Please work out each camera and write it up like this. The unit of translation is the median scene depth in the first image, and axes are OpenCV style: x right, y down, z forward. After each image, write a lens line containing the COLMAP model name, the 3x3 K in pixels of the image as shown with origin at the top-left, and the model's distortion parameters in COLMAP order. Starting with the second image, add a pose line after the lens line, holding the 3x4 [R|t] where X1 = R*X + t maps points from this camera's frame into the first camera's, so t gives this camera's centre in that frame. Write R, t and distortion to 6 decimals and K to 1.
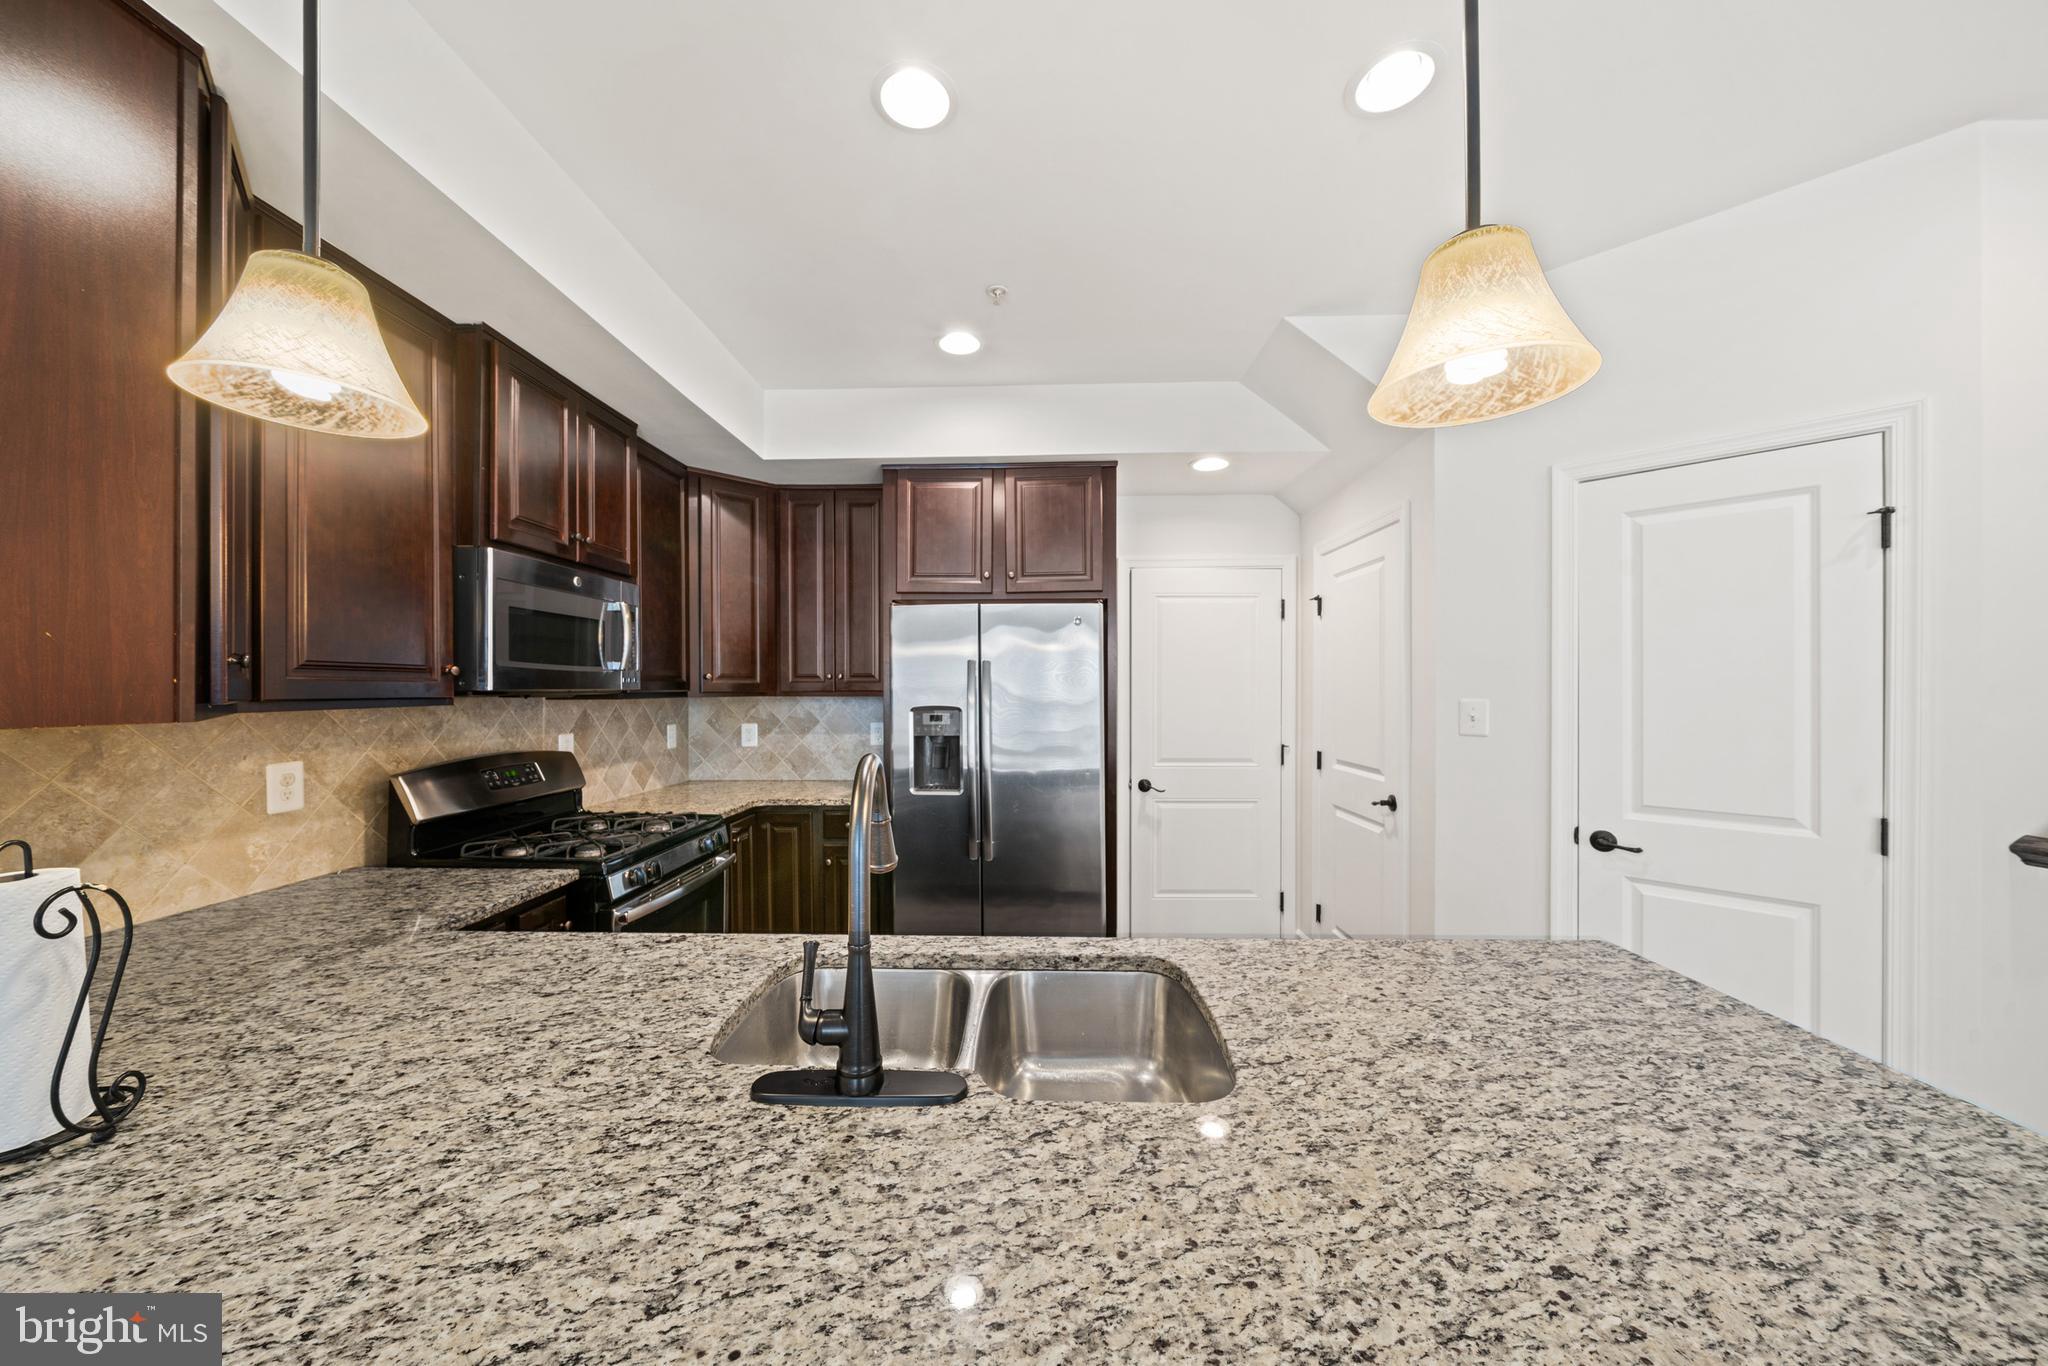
lens RADIAL K [[696.9, 0, 1015.5], [0, 696.9, 687.5], [0, 0, 1]] dist [-0.003033, -0.000324]
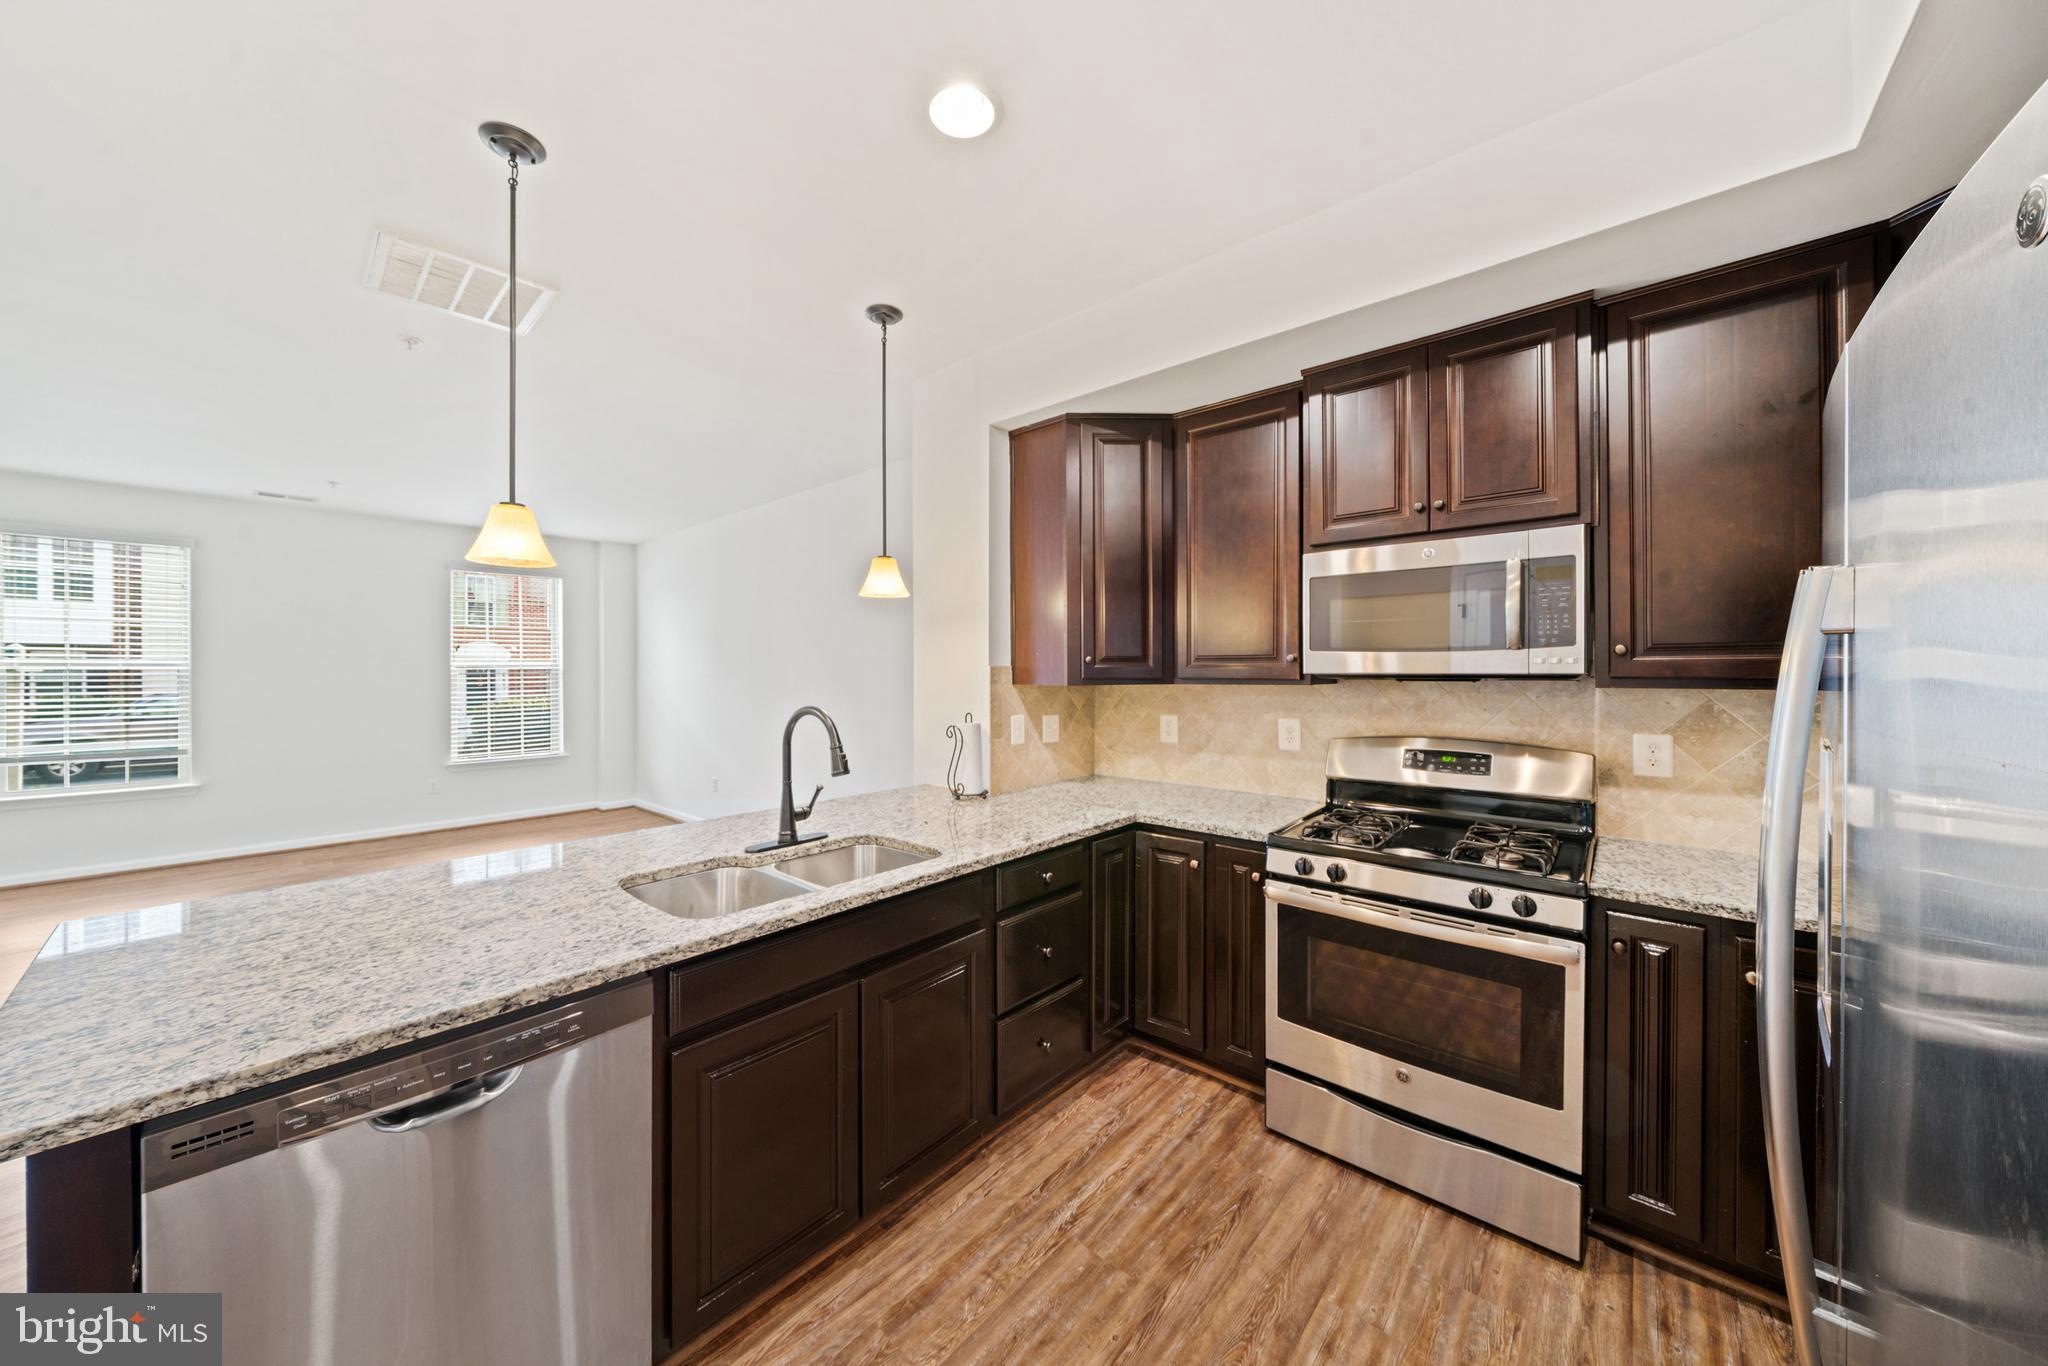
lens RADIAL K [[703.4, 0, 1015.8], [0, 703.4, 671.2], [0, 0, 1]] dist [-0.006552, 0.000495]
pose [[-0.640335, 0.004989, -0.768080, 0.632038], [0.003726, 0.999987, 0.003389, -0.007059], [0.768087, -0.000691, -0.640345, 1.776282]]
